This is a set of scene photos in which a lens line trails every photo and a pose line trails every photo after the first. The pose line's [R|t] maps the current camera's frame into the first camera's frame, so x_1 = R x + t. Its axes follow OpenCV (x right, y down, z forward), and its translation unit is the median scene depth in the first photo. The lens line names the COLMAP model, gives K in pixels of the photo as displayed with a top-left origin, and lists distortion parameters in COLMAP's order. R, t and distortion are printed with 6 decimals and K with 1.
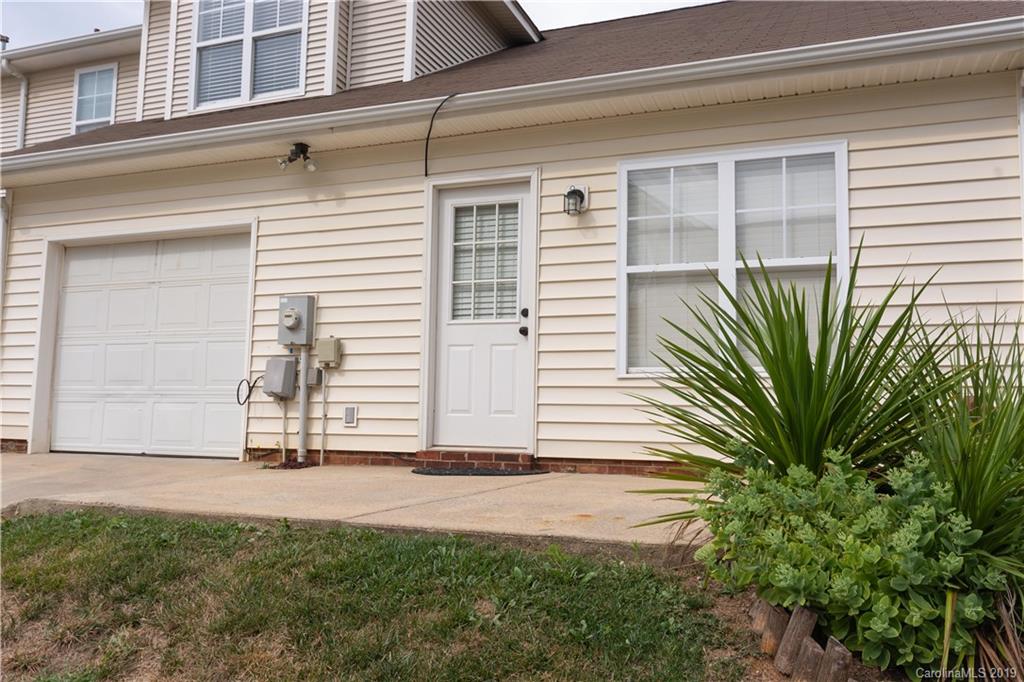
lens RADIAL K [[836.6, 0, 512.0], [0, 836.6, 341.0], [0, 0, 1]] dist [0.004645, 0.014416]
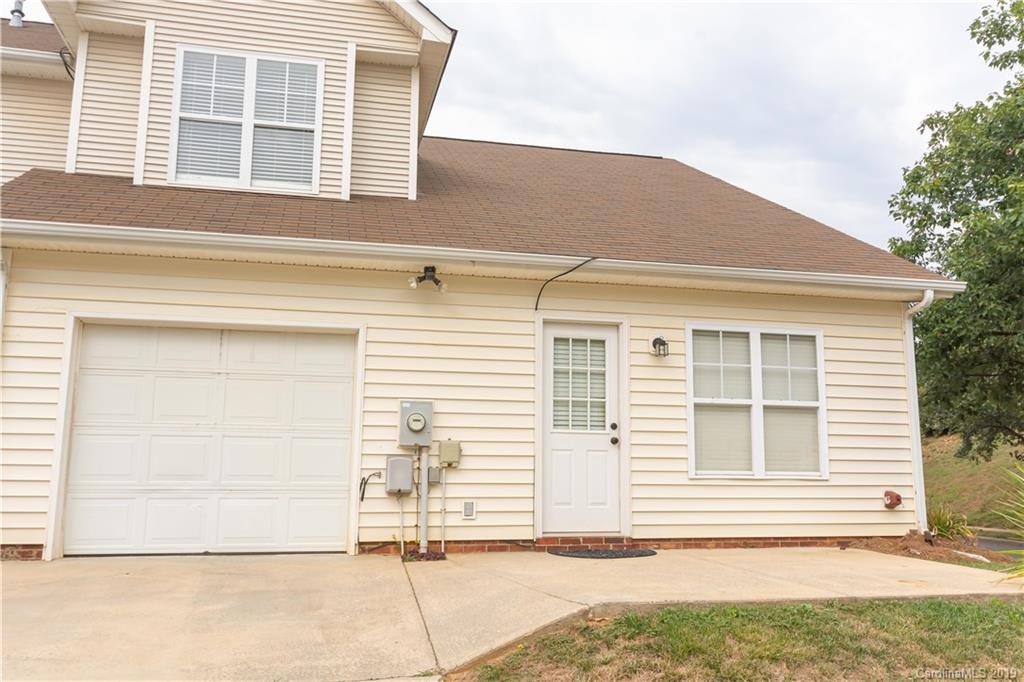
lens RADIAL K [[836.6, 0, 512.0], [0, 836.6, 341.0], [0, 0, 1]] dist [0.004645, 0.014416]
pose [[0.830184, 0.076137, 0.552267, -0.785570], [-0.046590, 0.996640, -0.067364, -0.065821], [-0.555540, 0.030195, 0.830941, 0.002353]]
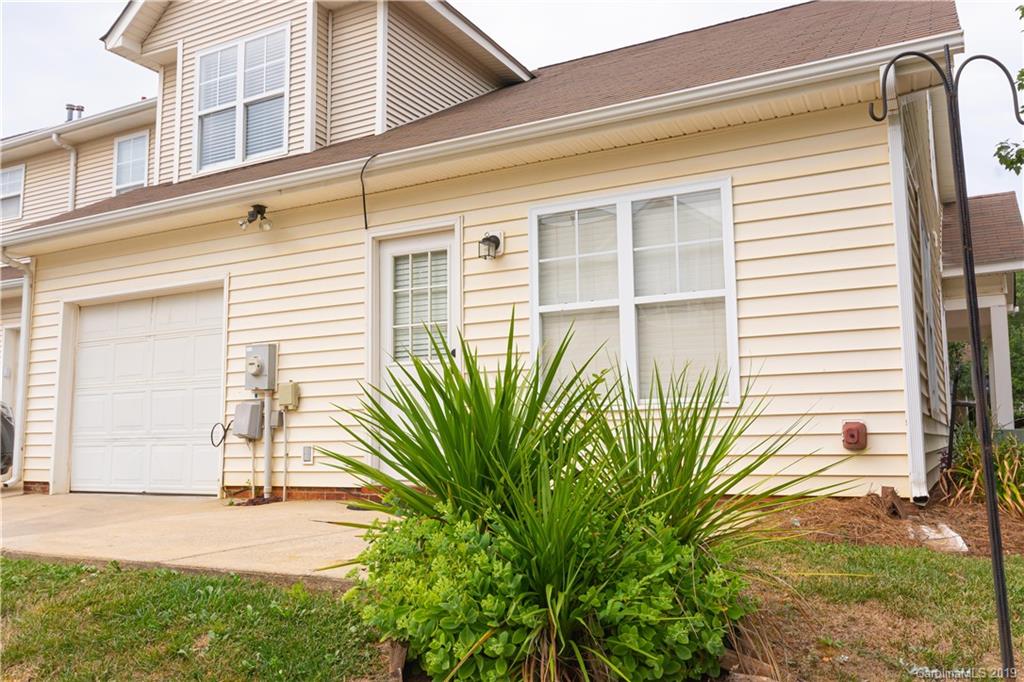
lens RADIAL K [[836.6, 0, 512.0], [0, 836.6, 341.0], [0, 0, 1]] dist [0.004645, 0.014416]
pose [[0.992392, -0.044886, -0.114648, 0.194972], [0.042409, 0.998813, -0.023957, -0.018913], [0.115588, 0.018913, 0.993117, -0.042408]]
